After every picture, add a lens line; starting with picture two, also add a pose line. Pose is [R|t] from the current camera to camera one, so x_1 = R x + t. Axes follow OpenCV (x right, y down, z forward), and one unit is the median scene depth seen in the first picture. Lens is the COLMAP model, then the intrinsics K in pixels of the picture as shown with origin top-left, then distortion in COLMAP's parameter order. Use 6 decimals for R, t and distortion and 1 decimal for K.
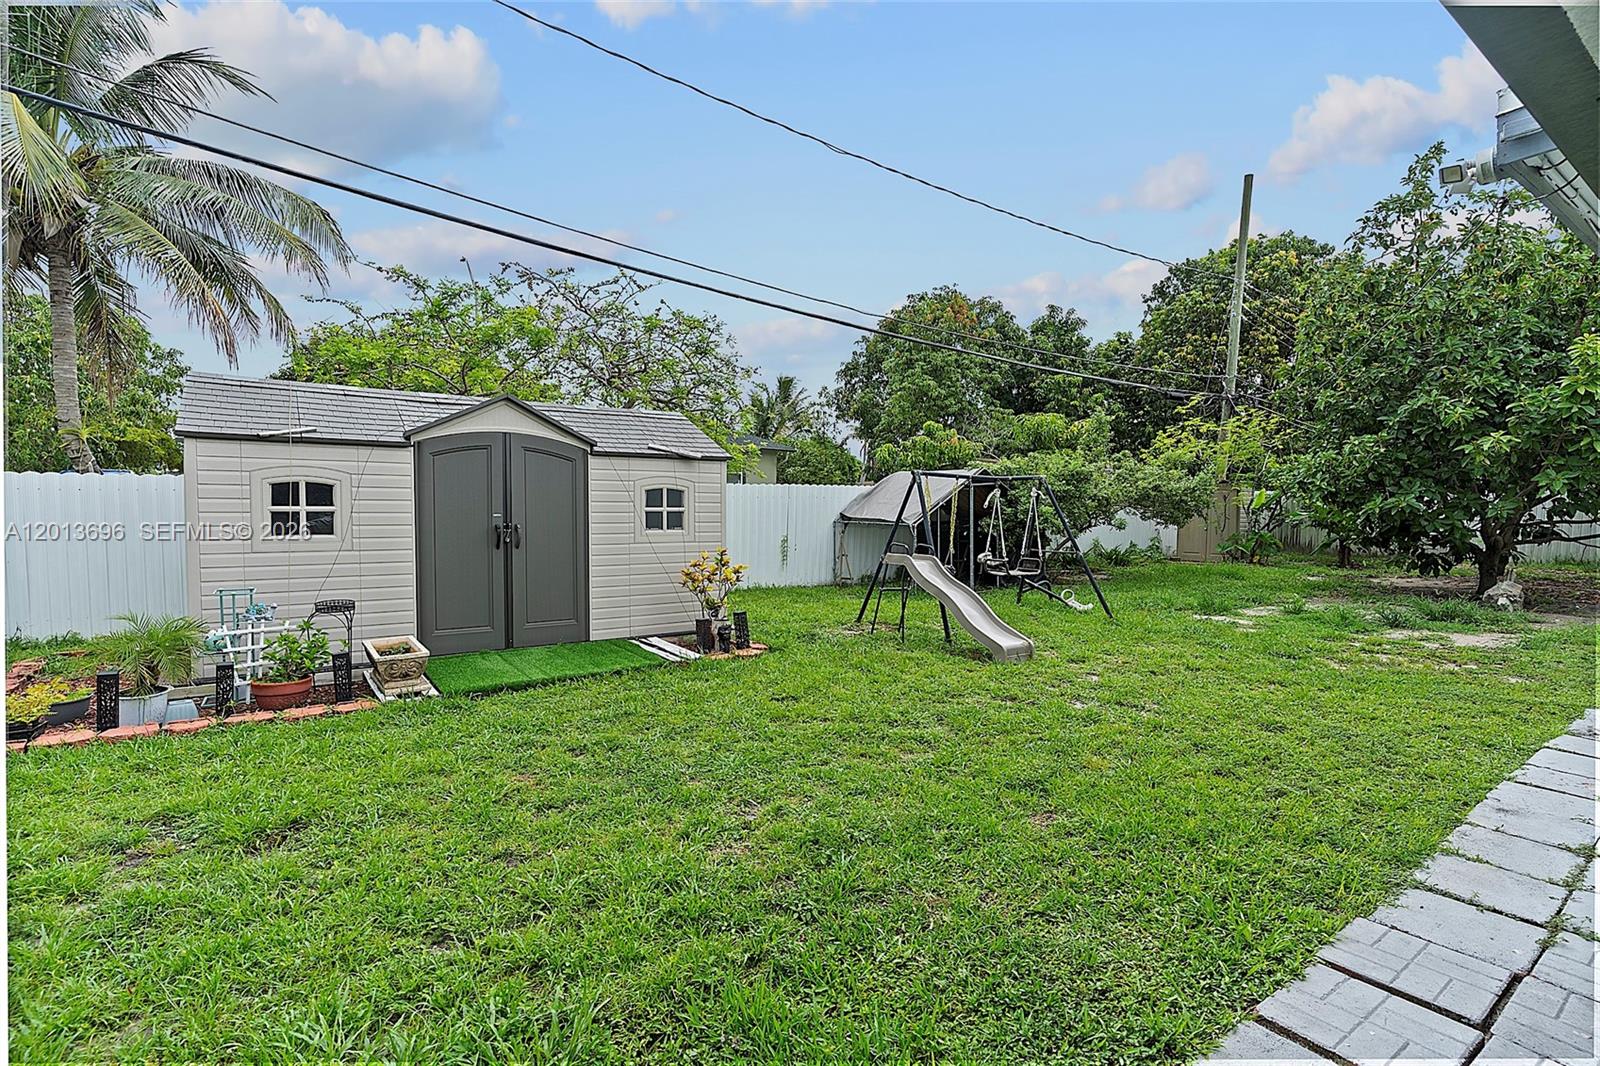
lens RADIAL K [[795.0, 0, 804.1], [0, 795.0, 559.3], [0, 0, 1]] dist [-0.000051, 0.000366]
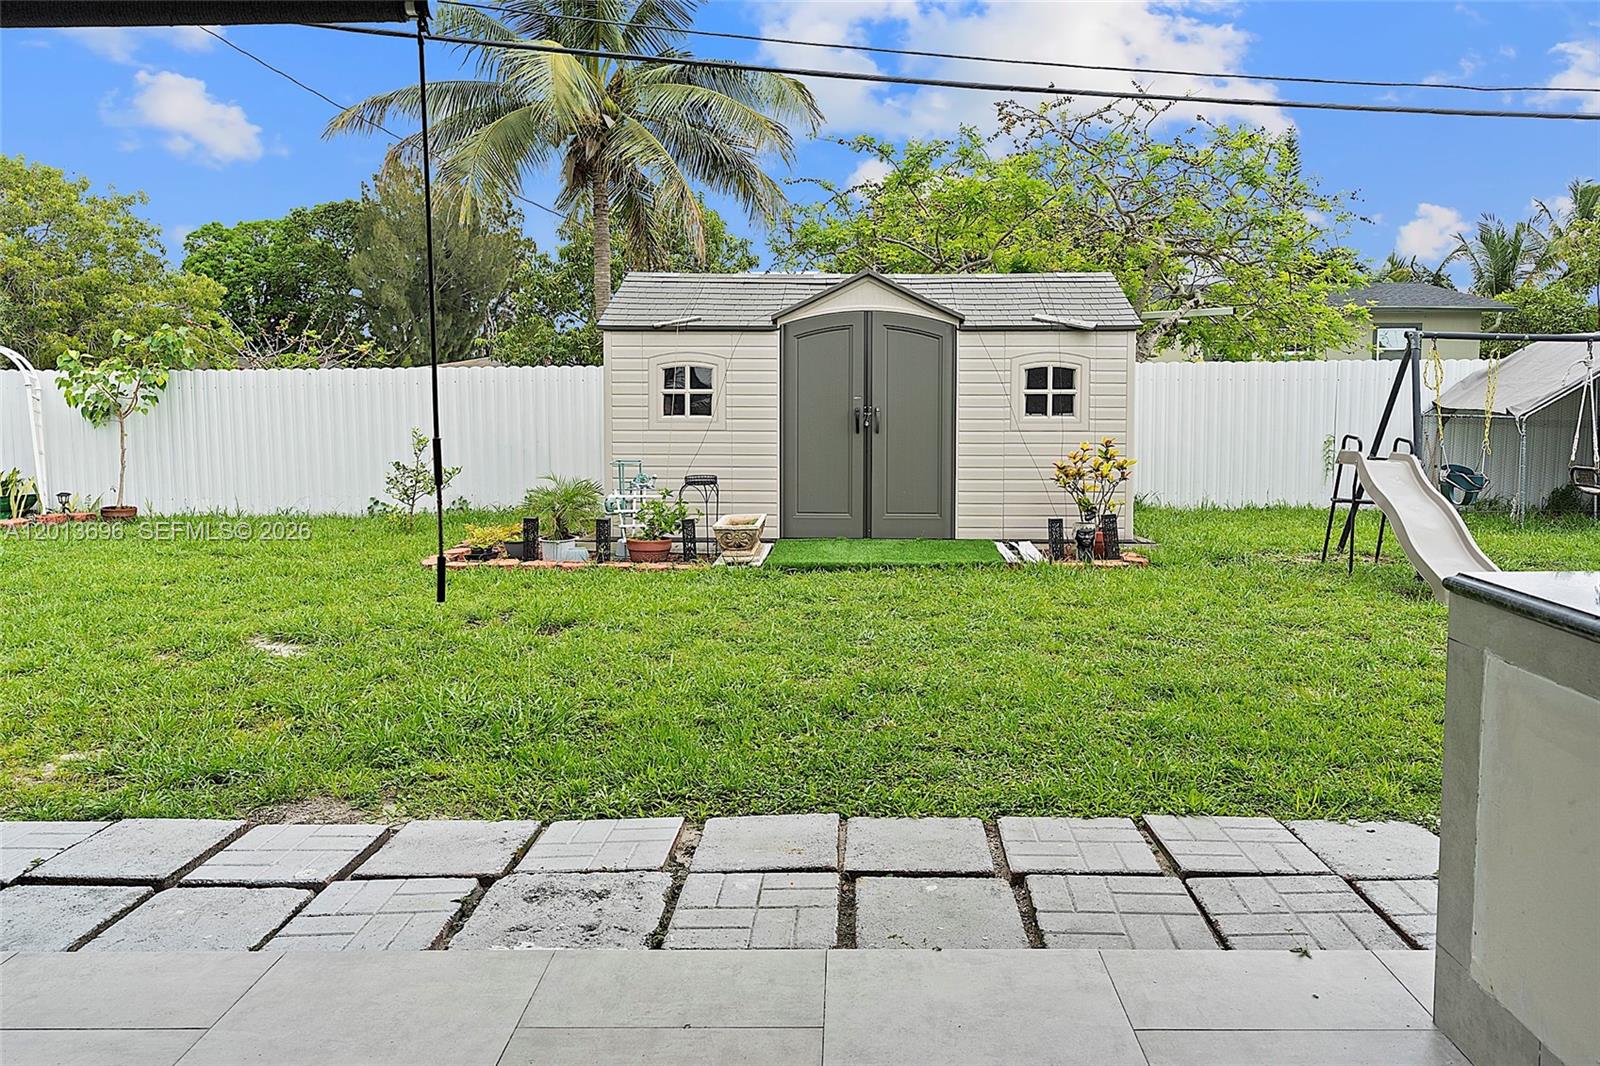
lens RADIAL K [[1112.0, 0, 802.6], [0, 1112.0, 526.1], [0, 0, 1]] dist [-0.002188, -0.001280]
pose [[0.793246, 0.062216, -0.605714, 0.388247], [-0.038470, 0.997900, 0.052120, 0.031914], [0.607685, -0.018042, 0.793973, -0.110689]]
